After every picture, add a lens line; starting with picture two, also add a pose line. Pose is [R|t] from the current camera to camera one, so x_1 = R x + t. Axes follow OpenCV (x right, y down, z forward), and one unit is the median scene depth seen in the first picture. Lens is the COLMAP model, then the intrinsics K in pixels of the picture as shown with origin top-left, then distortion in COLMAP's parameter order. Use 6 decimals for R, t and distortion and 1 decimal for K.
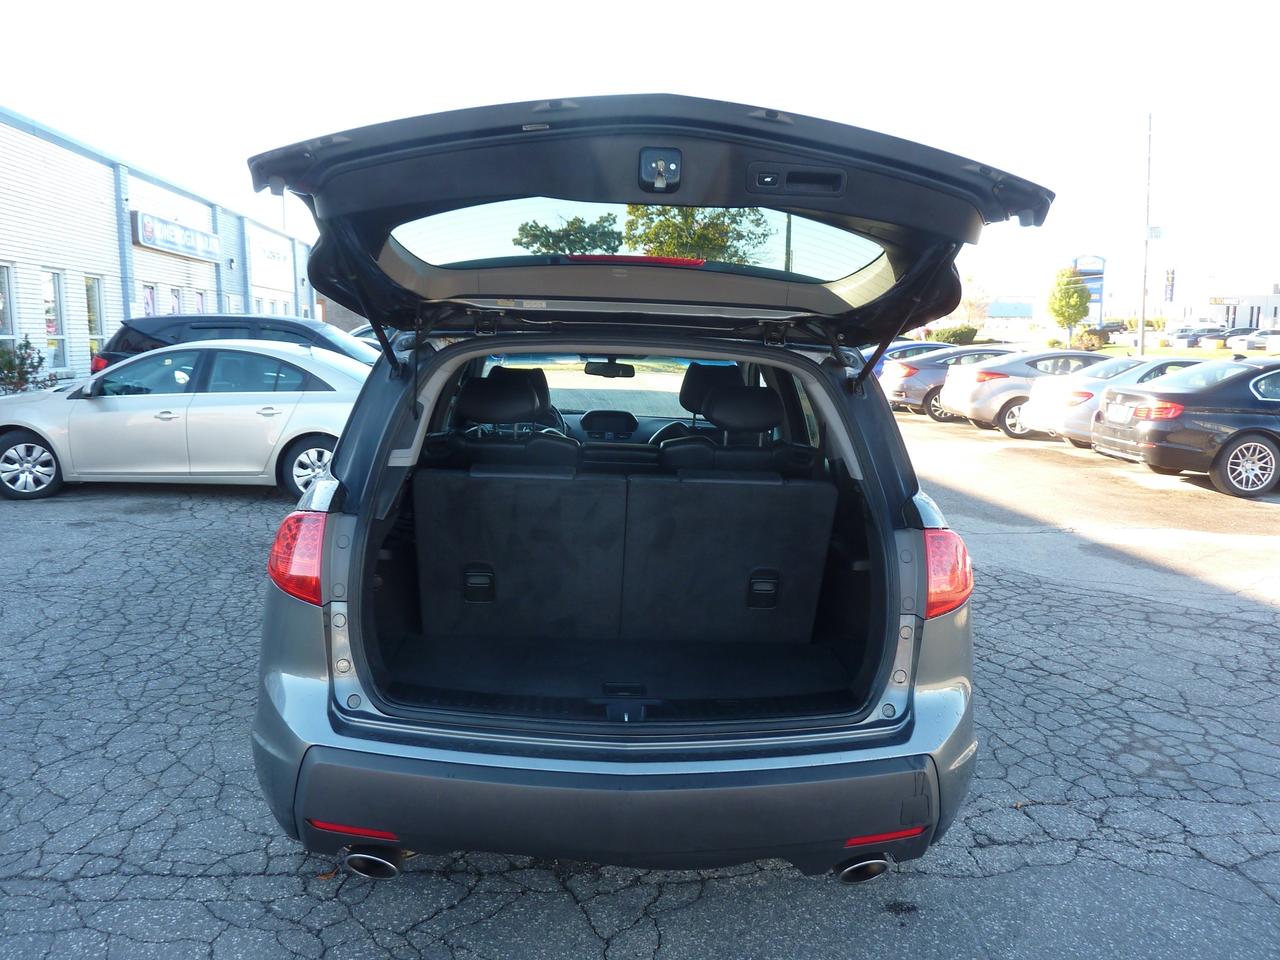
lens RADIAL K [[971.5, 0, 643.1], [0, 971.5, 481.0], [0, 0, 1]] dist [-0.034832, 0.002346]
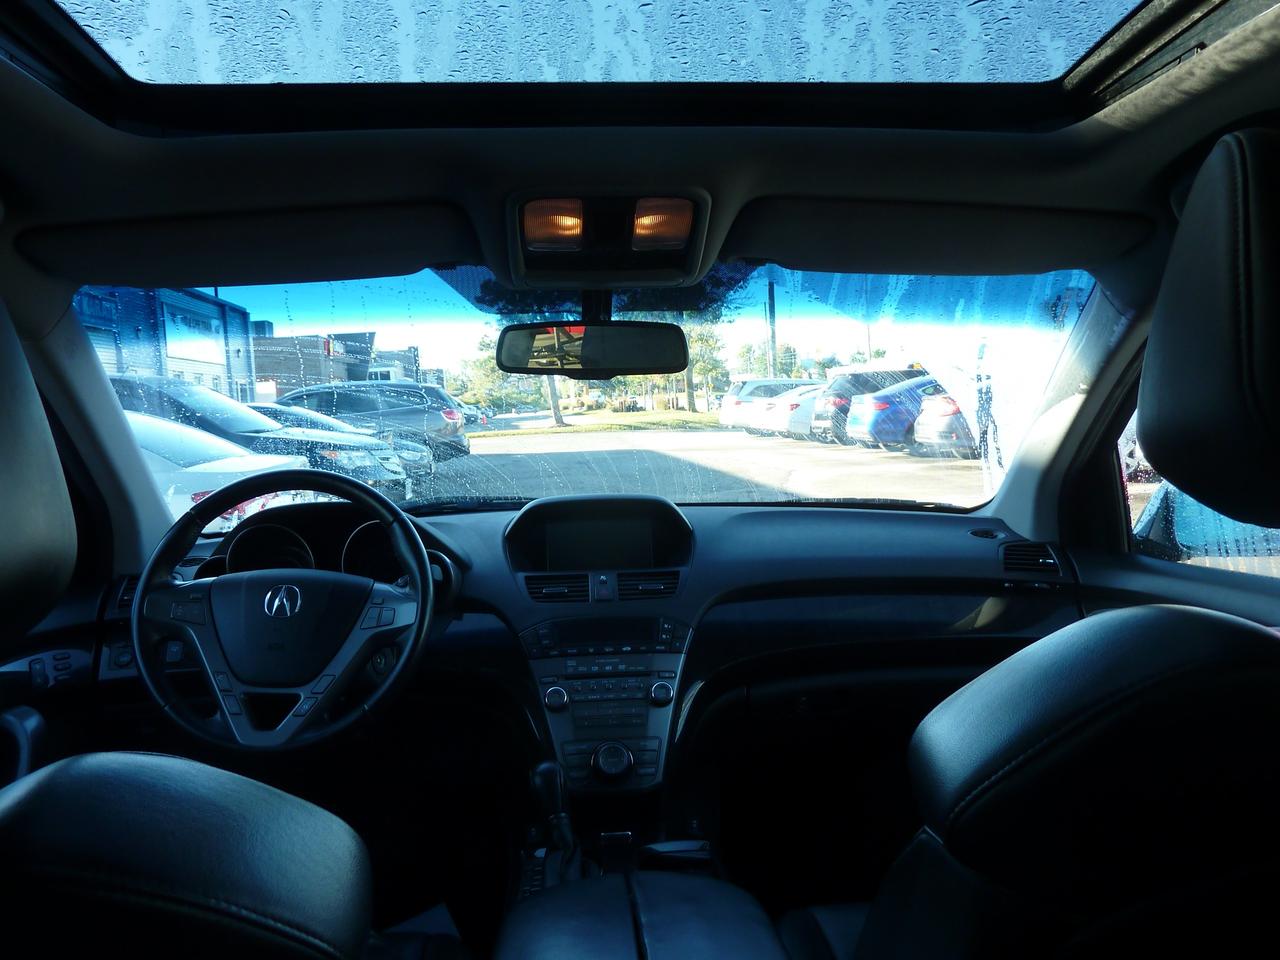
lens RADIAL K [[971.5, 0, 640.1], [0, 971.5, 472.9], [0, 0, 1]] dist [-0.034832, 0.002346]
pose [[0.998108, -0.059298, 0.016234, -0.032356], [0.060312, 0.995624, -0.071384, -0.072880], [-0.011930, 0.072229, 0.997317, 0.877930]]
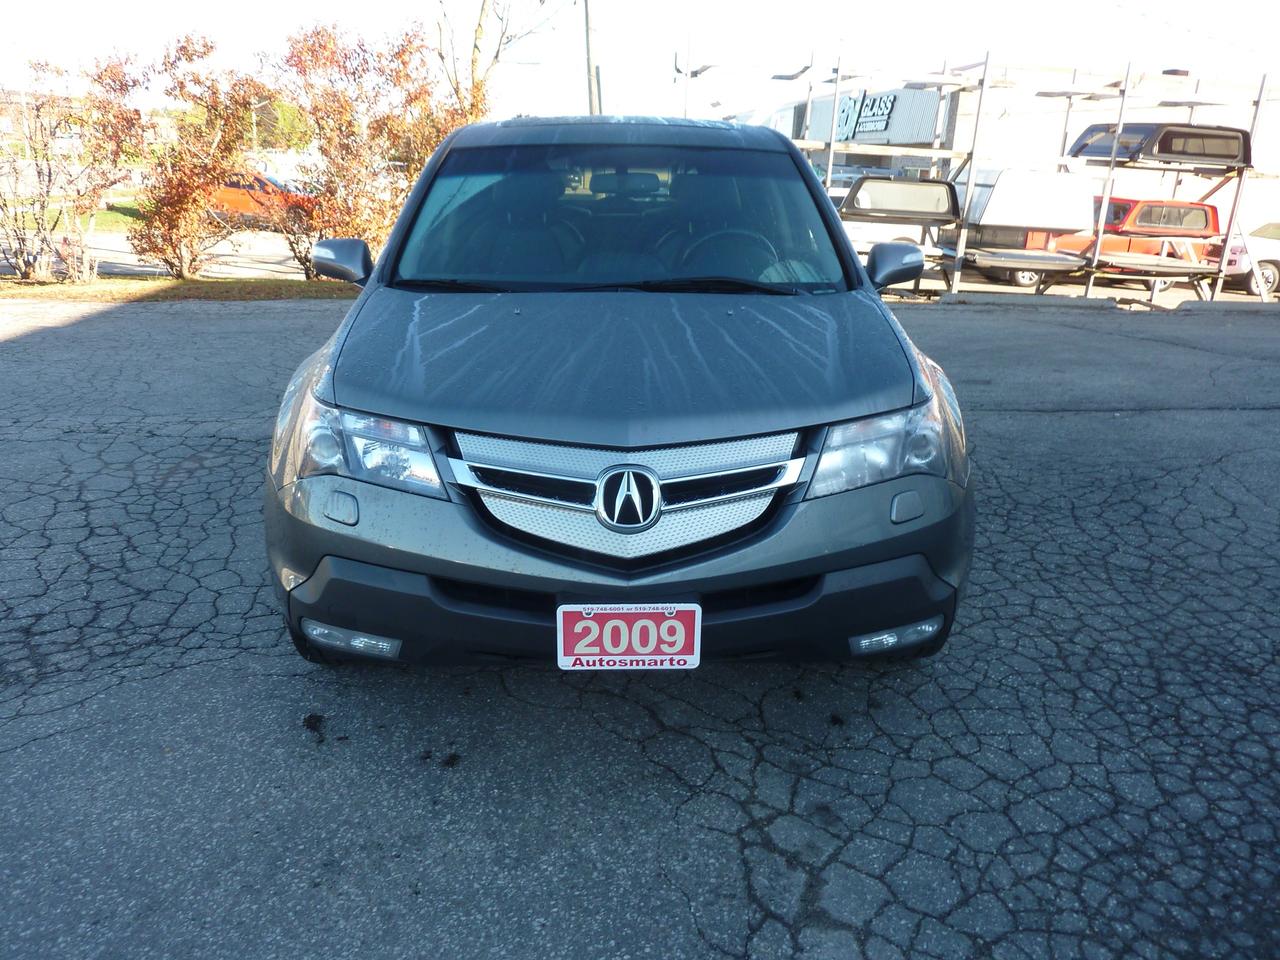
lens RADIAL K [[971.5, 0, 639.0], [0, 971.5, 478.4], [0, 0, 1]] dist [-0.034832, 0.002346]
pose [[-0.998631, -0.052020, 0.005513, -0.073085], [-0.044023, 0.892648, 0.448600, -0.295070], [-0.028257, 0.447744, -0.893715, 2.113458]]
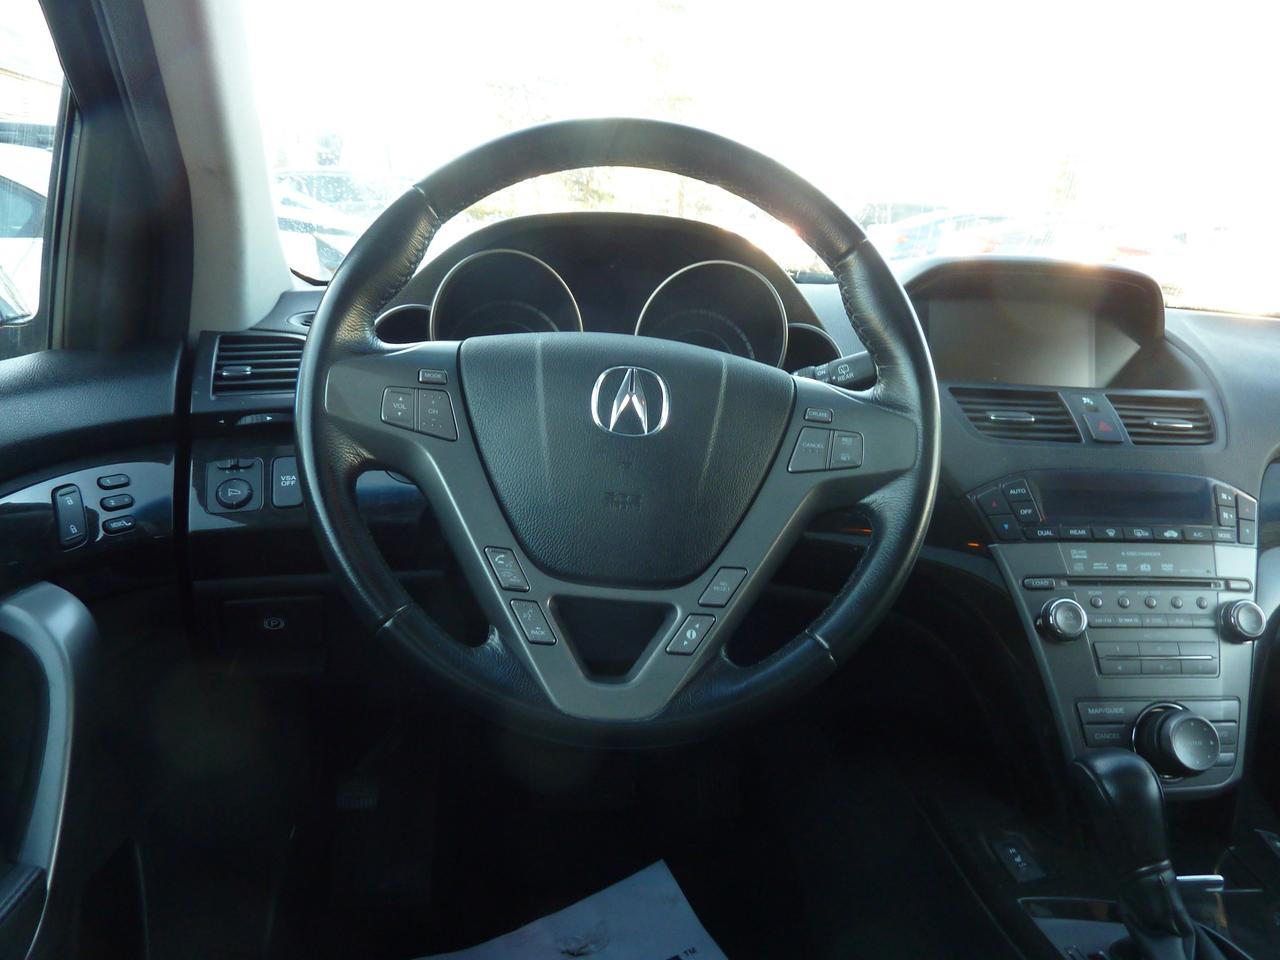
lens RADIAL K [[971.5, 0, 637.8], [0, 971.5, 470.9], [0, 0, 1]] dist [-0.034832, 0.002346]
pose [[0.998676, 0.009753, 0.050501, -0.151100], [-0.015071, 0.994249, 0.106024, -0.065928], [-0.049177, -0.106644, 0.993080, 1.050337]]
